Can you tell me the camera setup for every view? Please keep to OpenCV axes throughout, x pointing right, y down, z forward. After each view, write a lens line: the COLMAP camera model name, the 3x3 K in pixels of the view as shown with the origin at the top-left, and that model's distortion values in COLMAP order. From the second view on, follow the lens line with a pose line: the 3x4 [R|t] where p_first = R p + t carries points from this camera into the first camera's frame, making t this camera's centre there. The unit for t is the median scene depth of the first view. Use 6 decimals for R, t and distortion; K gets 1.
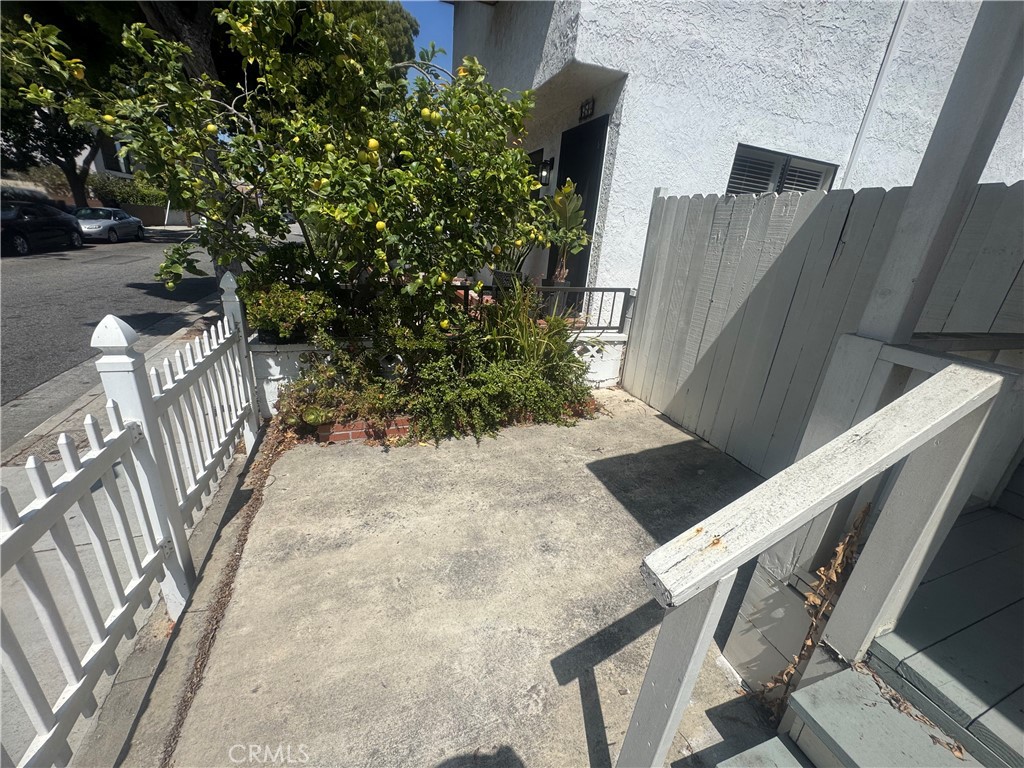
lens RADIAL K [[408.4, 0, 513.4], [0, 408.4, 382.7], [0, 0, 1]] dist [0.000070, 0.000387]
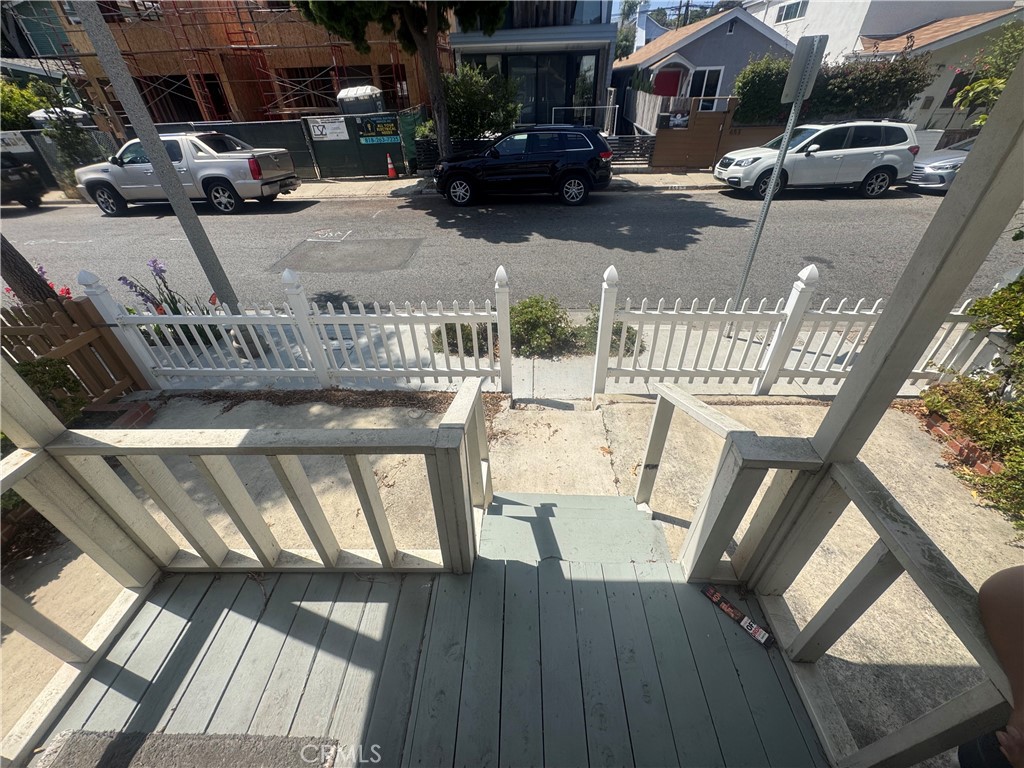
lens RADIAL K [[408.4, 0, 511.4], [0, 408.4, 384.9], [0, 0, 1]] dist [0.000070, 0.000387]
pose [[-0.385799, 0.481336, -0.787068, 1.067769], [-0.329780, 0.724800, 0.604905, -0.322627], [0.861629, 0.492931, -0.120892, 0.141874]]
